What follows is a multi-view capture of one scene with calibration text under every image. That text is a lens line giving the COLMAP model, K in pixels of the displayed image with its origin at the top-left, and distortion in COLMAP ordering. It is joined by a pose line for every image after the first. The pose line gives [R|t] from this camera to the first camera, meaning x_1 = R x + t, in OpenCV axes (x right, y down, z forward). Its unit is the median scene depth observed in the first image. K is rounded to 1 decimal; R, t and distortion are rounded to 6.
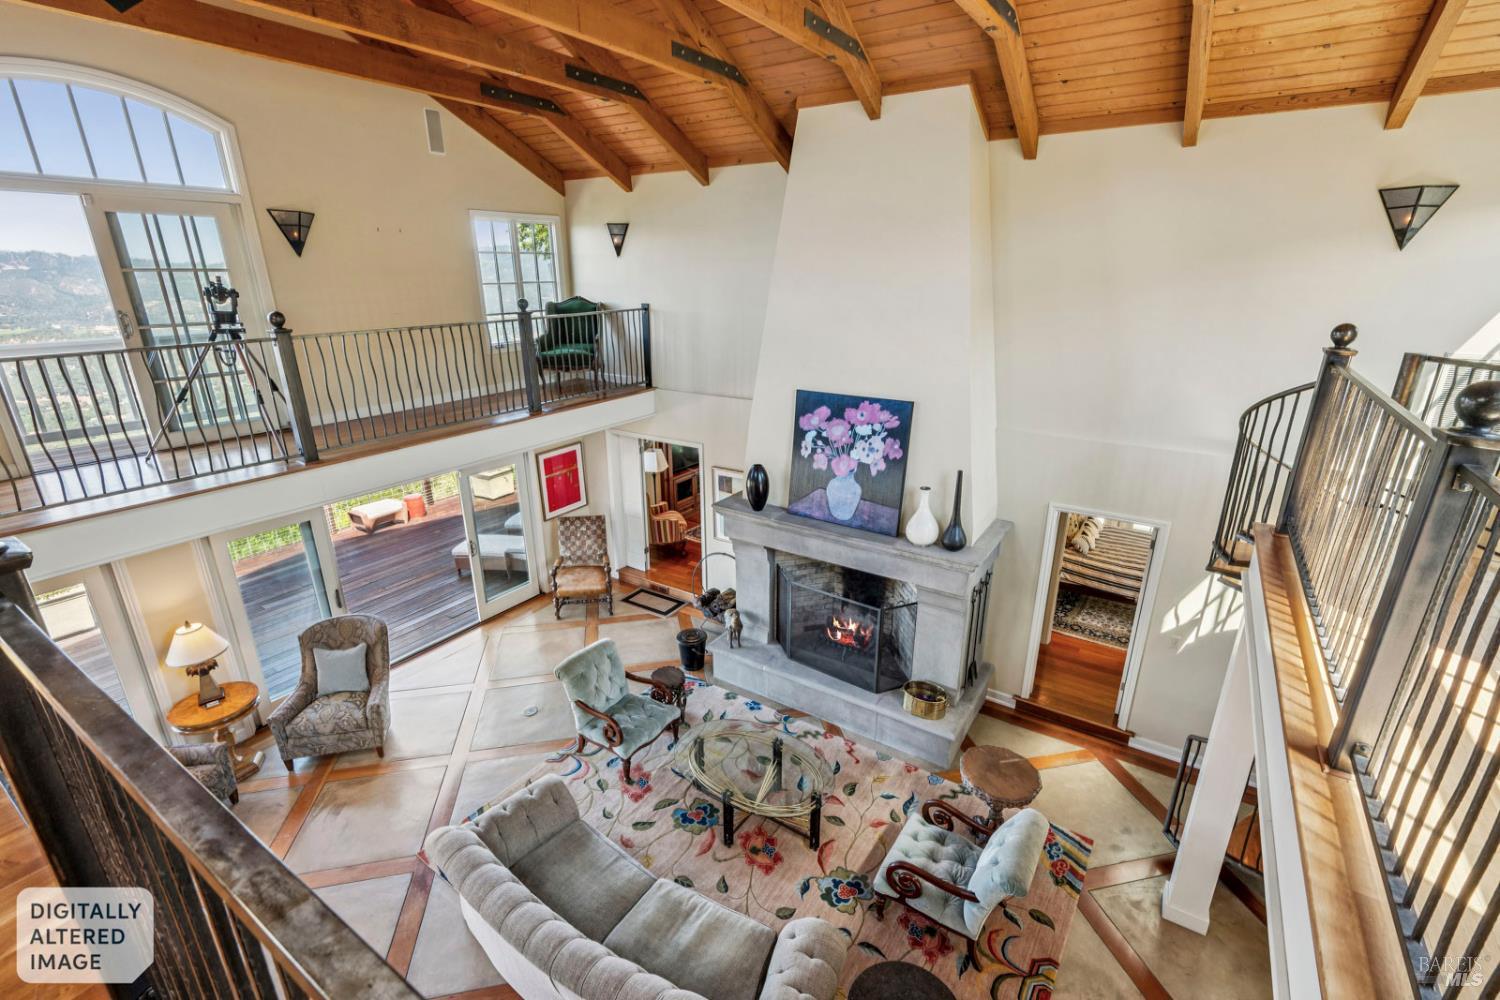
lens RADIAL K [[666.6, 0, 755.2], [0, 666.6, 501.8], [0, 0, 1]] dist [0.001509, -0.000082]
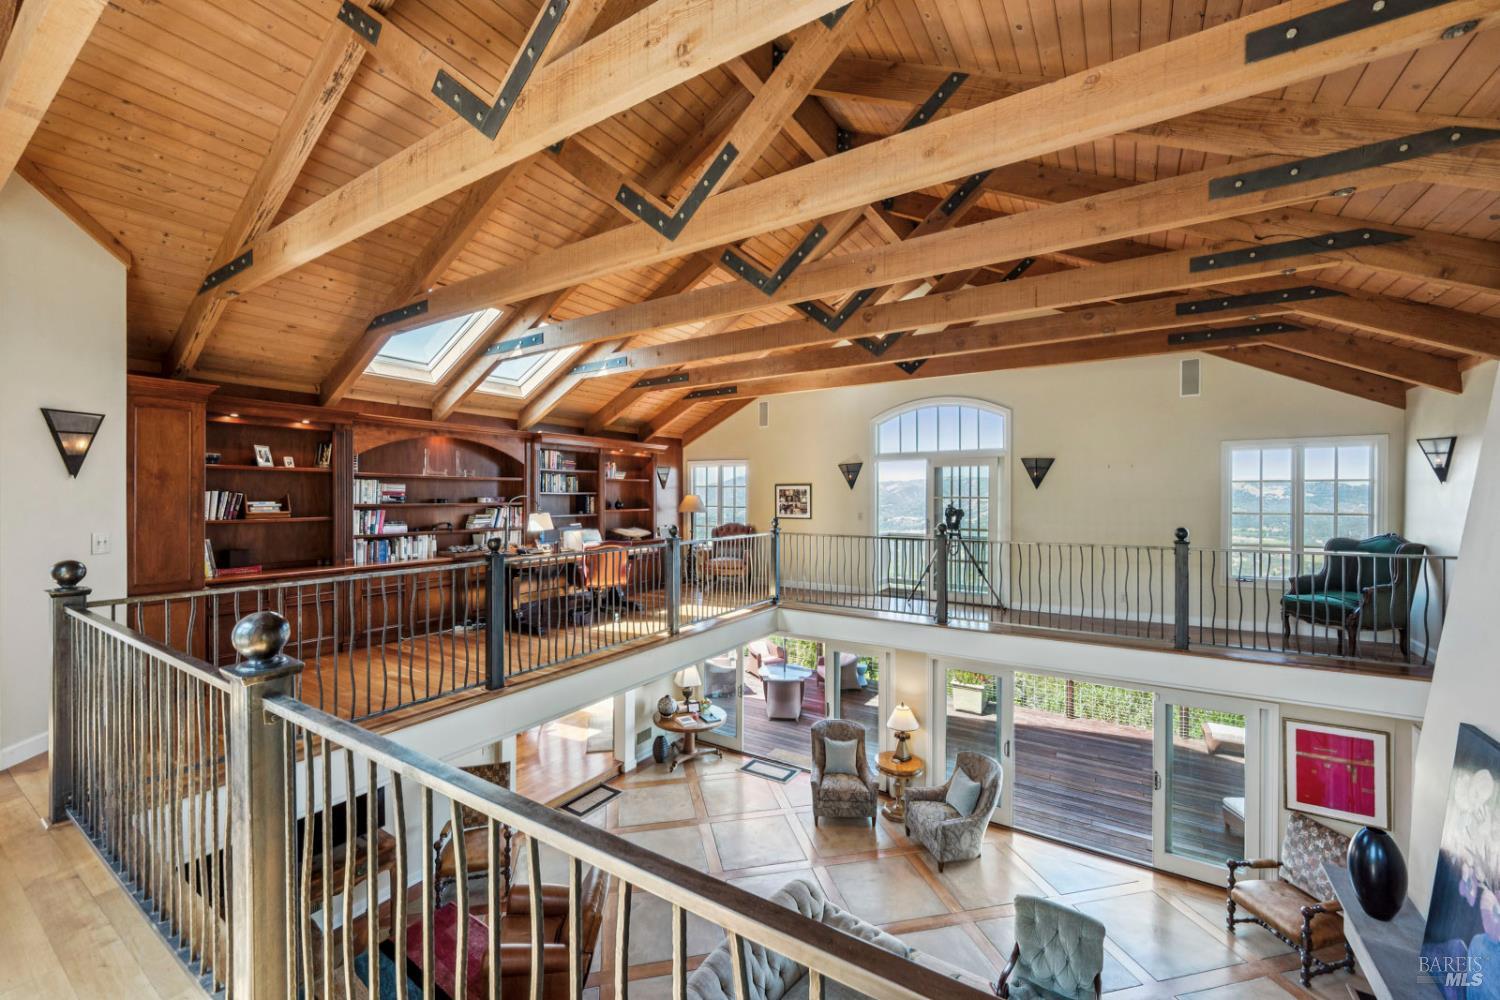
lens RADIAL K [[595.9, 0, 744.2], [0, 595.9, 490.0], [0, 0, 1]] dist [-0.003134, 0.000490]
pose [[-0.000495, -0.007246, -0.999974, 0.467266], [-0.331421, 0.943459, -0.006673, -0.133419], [0.943483, 0.331409, -0.002868, 0.370406]]
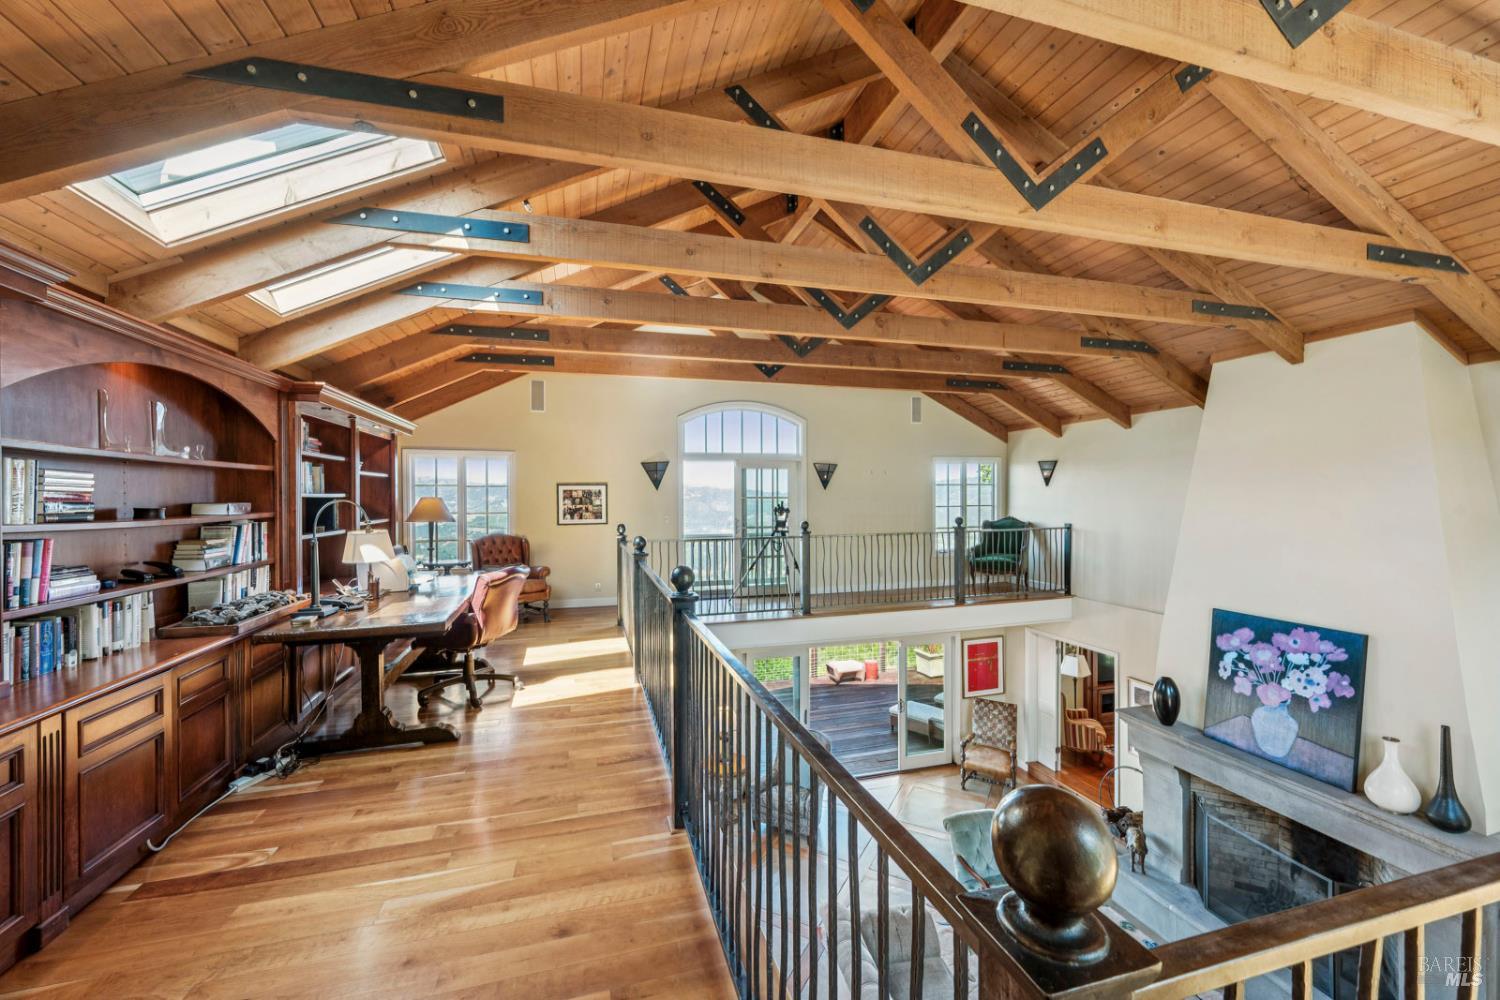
lens RADIAL K [[595.9, 0, 754.3], [0, 595.9, 496.3], [0, 0, 1]] dist [-0.003134, 0.000490]
pose [[0.759916, -0.002436, -0.650017, 0.110238], [-0.209938, 0.945483, -0.248975, 0.038689], [0.615186, 0.325663, 0.717976, -0.121310]]
